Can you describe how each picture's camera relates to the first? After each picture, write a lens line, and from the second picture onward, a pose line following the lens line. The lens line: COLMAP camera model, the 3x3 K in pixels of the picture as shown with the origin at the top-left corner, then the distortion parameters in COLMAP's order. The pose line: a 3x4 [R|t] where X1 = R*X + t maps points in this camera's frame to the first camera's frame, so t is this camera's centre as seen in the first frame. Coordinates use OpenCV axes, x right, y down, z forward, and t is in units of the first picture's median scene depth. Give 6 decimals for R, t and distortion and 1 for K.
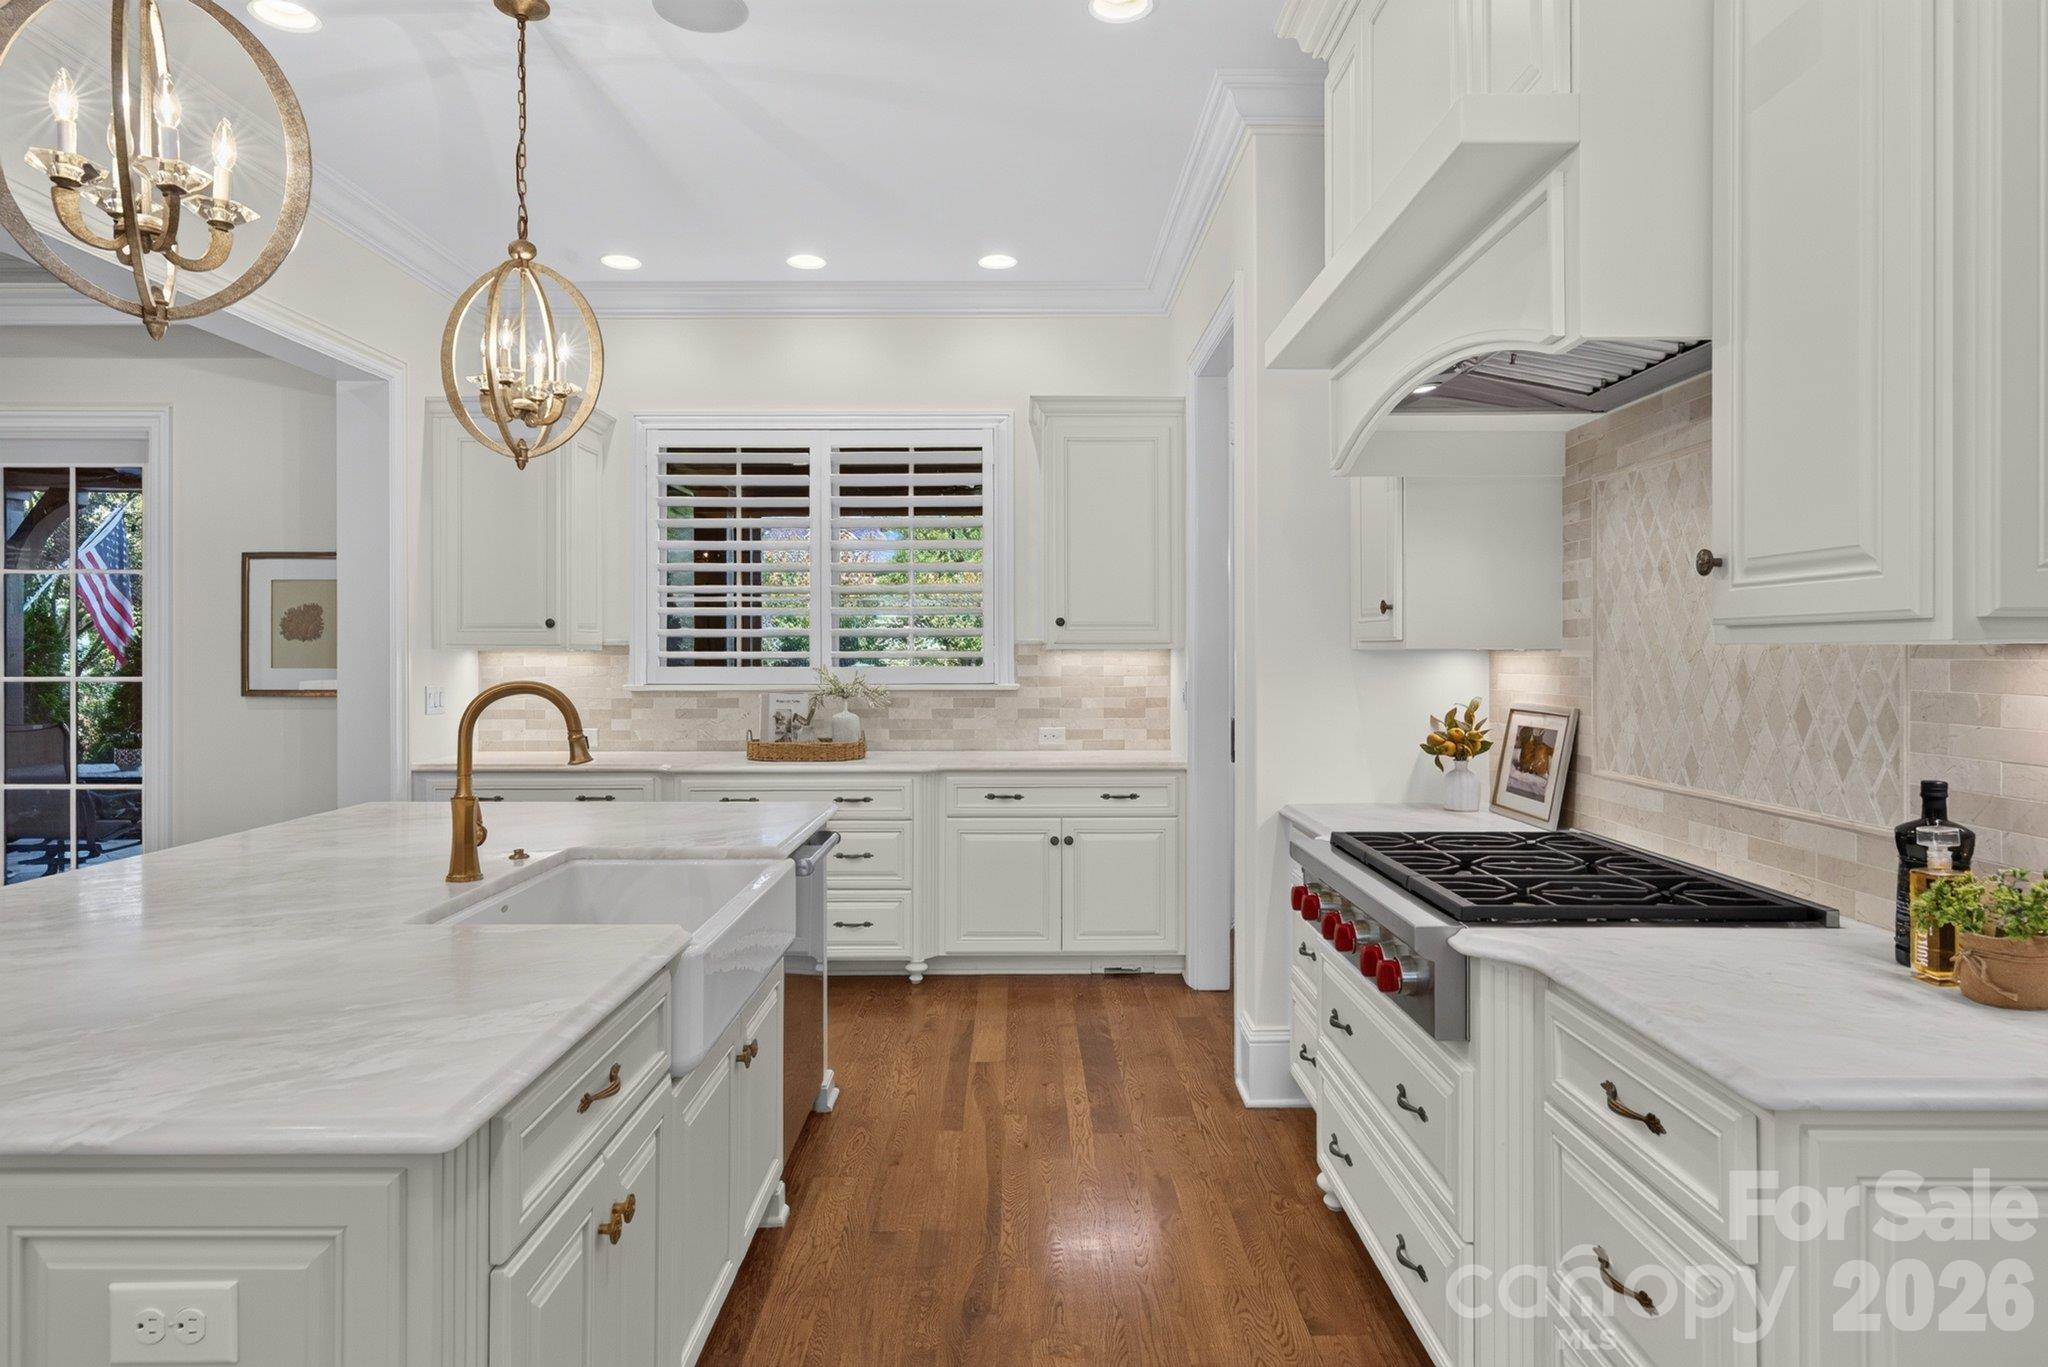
lens RADIAL K [[1180.4, 0, 1026.1], [0, 1180.4, 677.9], [0, 0, 1]] dist [0.001855, 0.001210]
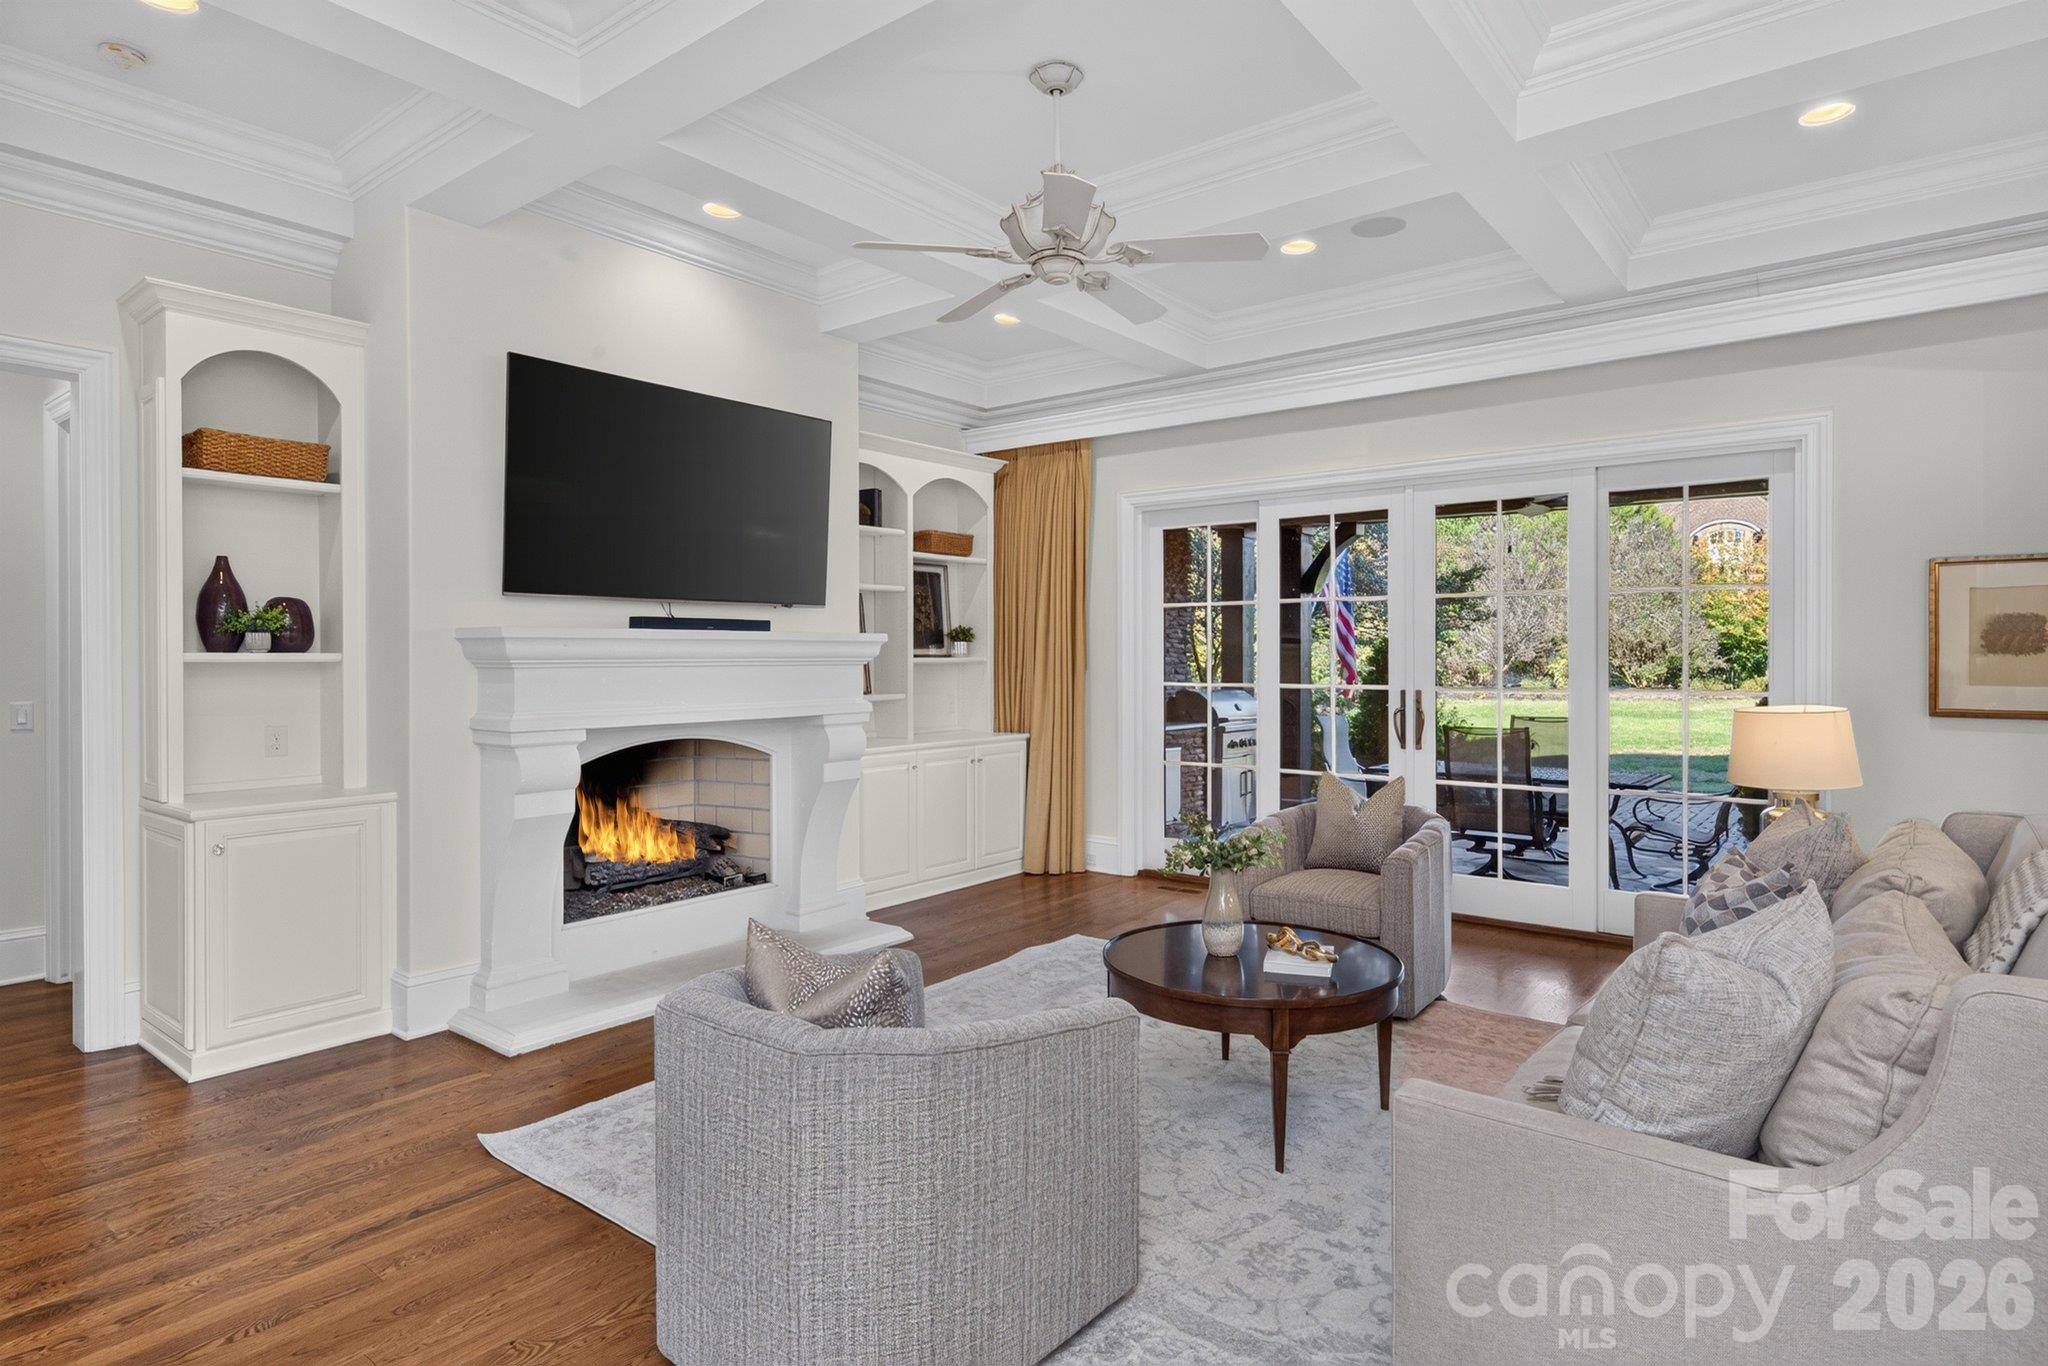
lens RADIAL K [[1092.8, 0, 1024.0], [0, 1092.8, 683.0], [0, 0, 1]] dist [0.002317, 0.000556]
pose [[0.781338, 0.015893, -0.623906, -0.597910], [-0.012851, 0.999873, 0.009376, -0.008598], [0.623976, 0.000692, 0.781443, -0.083389]]
